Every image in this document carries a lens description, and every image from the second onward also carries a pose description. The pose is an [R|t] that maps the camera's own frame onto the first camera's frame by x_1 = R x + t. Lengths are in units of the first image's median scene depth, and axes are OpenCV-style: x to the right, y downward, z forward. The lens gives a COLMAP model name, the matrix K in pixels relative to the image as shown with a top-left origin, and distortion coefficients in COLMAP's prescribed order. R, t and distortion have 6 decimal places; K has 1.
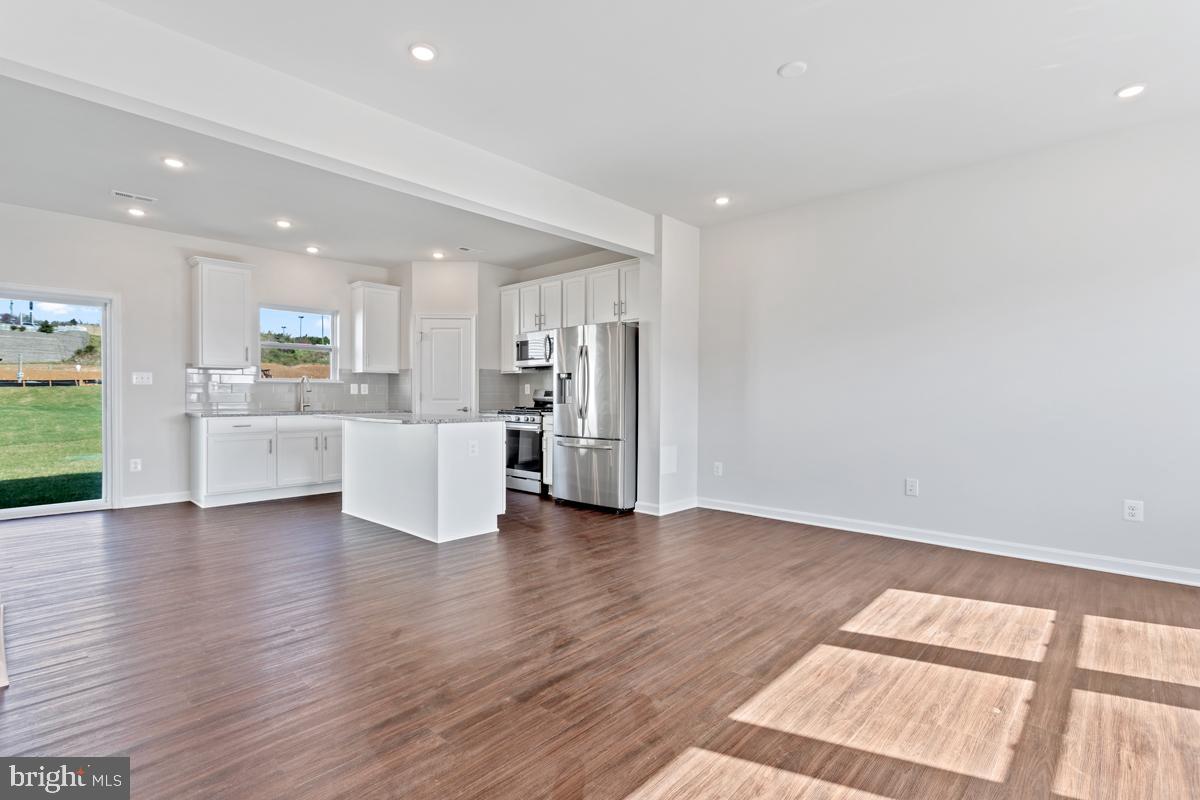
lens RADIAL K [[583.4, 0, 592.4], [0, 583.4, 398.0], [0, 0, 1]] dist [0.003374, -0.000650]
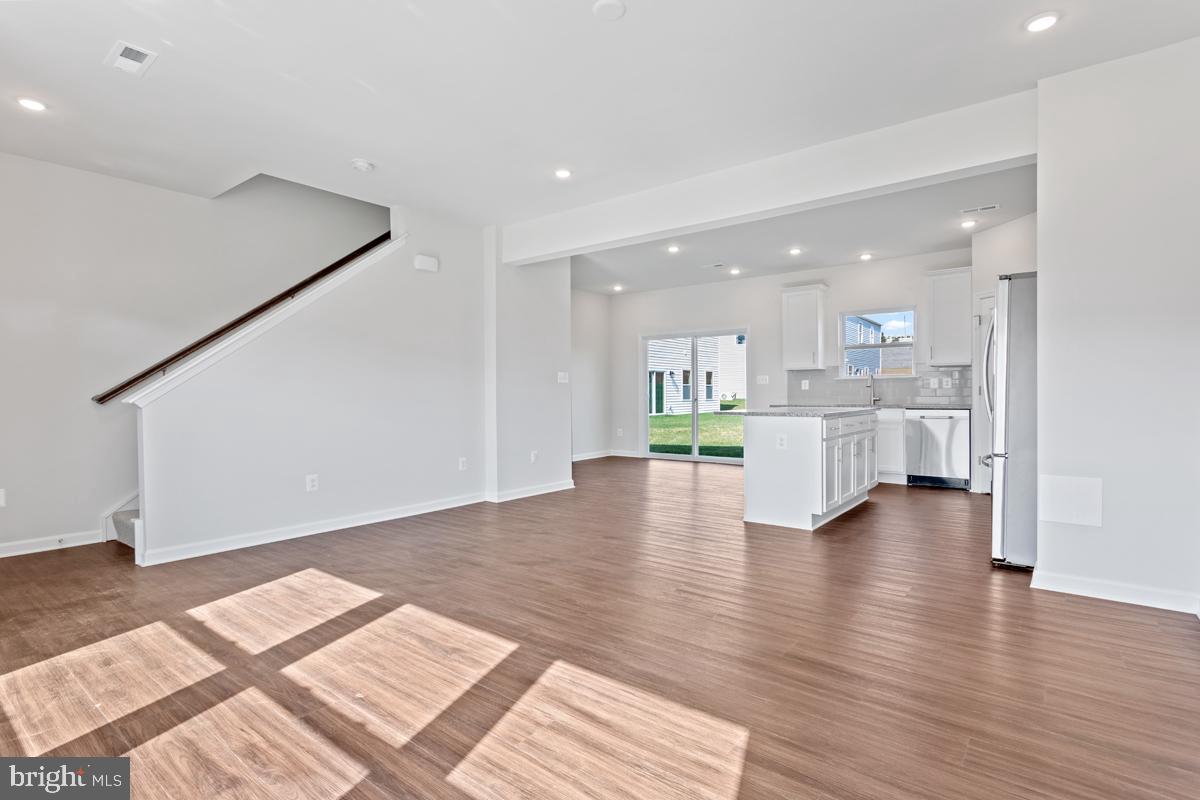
lens RADIAL K [[566.0, 0, 600.8], [0, 566.0, 396.0], [0, 0, 1]] dist [-0.001755, 0.000022]
pose [[0.092028, 0.000780, -0.995756, 0.582584], [0.004502, 0.999989, 0.001199, 0.002370], [0.995746, -0.004593, 0.092023, 0.451056]]
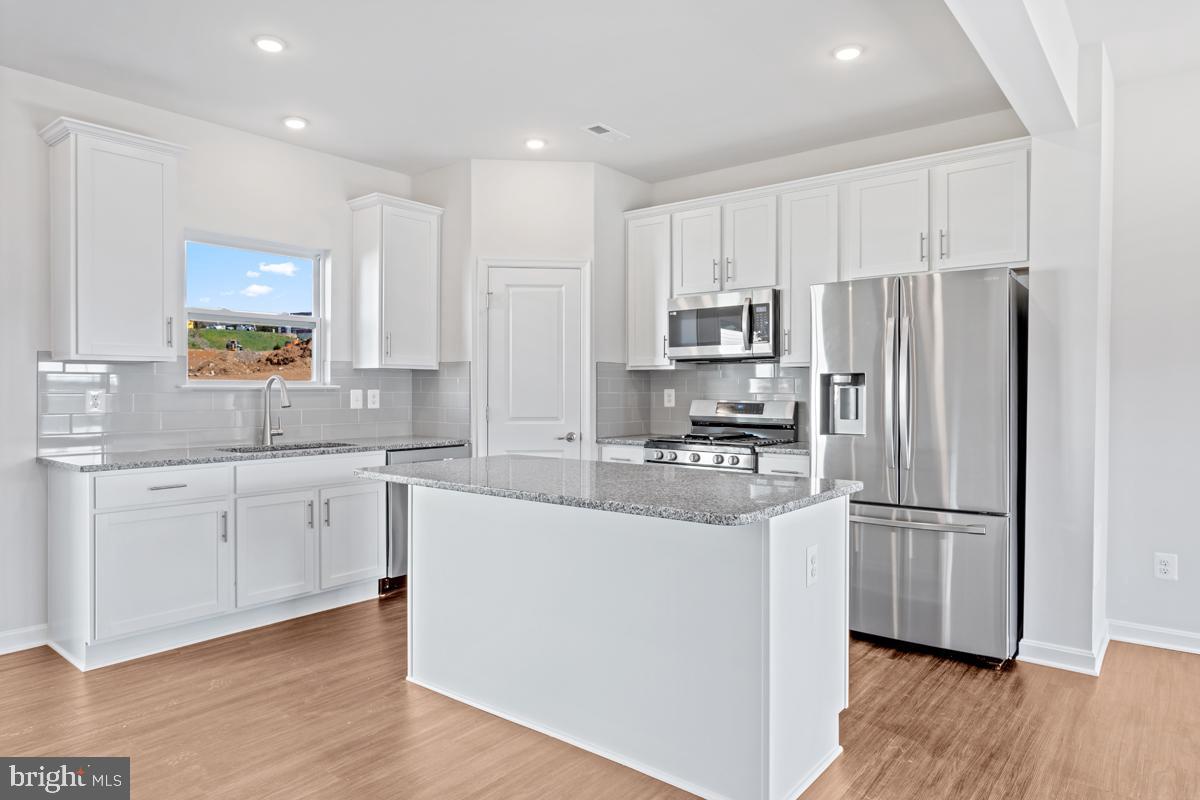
lens RADIAL K [[757.2, 0, 596.9], [0, 757.2, 393.8], [0, 0, 1]] dist [-0.007921, -0.001635]
pose [[0.997324, -0.001042, 0.073104, -0.299314], [0.001038, 0.999999, 0.000096, -0.024849], [-0.073104, -0.000020, 0.997324, 0.373381]]
